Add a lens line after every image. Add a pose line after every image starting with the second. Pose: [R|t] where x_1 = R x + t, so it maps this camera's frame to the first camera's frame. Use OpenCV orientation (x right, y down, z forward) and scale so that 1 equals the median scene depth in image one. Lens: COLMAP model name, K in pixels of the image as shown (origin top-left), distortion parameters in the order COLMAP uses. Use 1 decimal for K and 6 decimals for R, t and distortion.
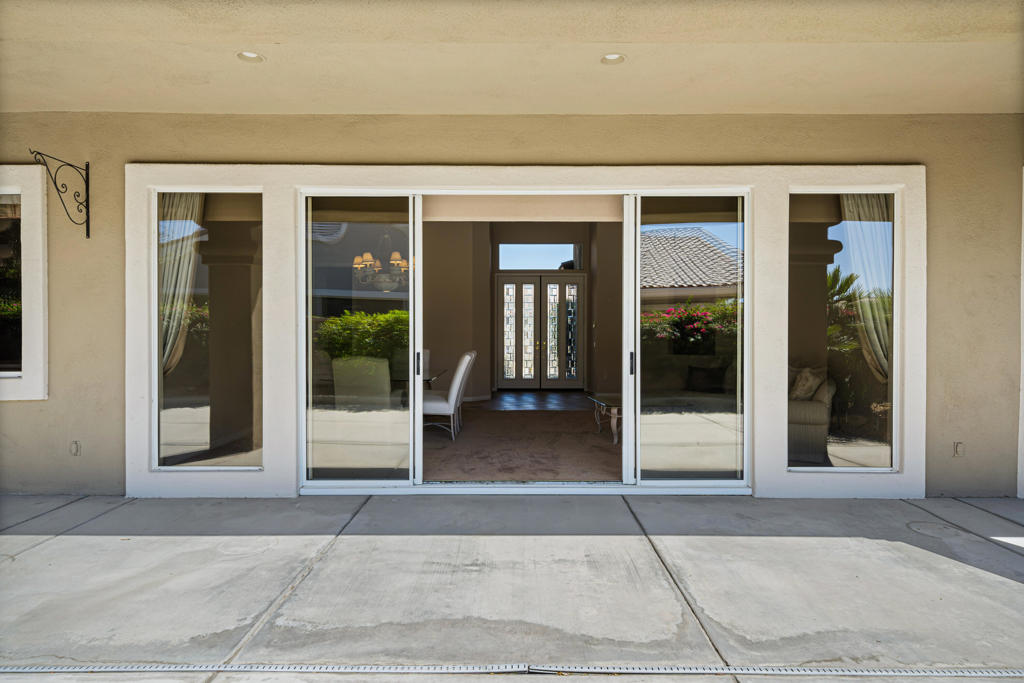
lens RADIAL K [[598.5, 0, 514.9], [0, 598.5, 333.6], [0, 0, 1]] dist [0.002547, 0.000726]
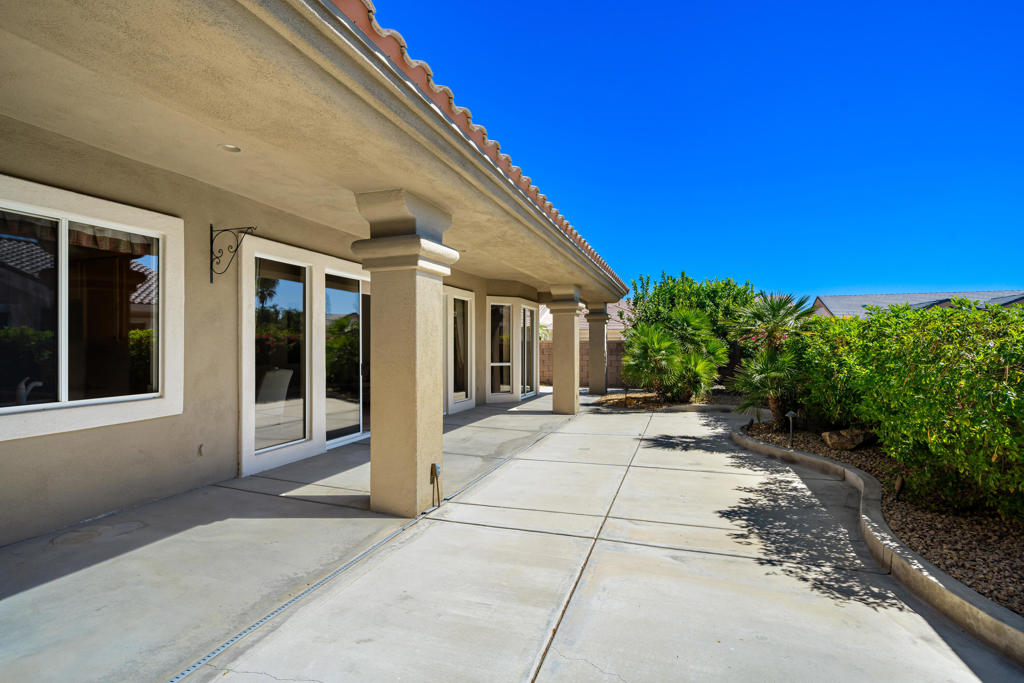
lens RADIAL K [[478.3, 0, 508.4], [0, 478.3, 343.0], [0, 0, 1]] dist [0.000489, 0.000068]
pose [[0.346977, 0.002704, 0.937870, -1.839424], [0.014740, 0.999857, -0.008336, -0.017598], [-0.937758, 0.016717, 0.346888, 0.064109]]
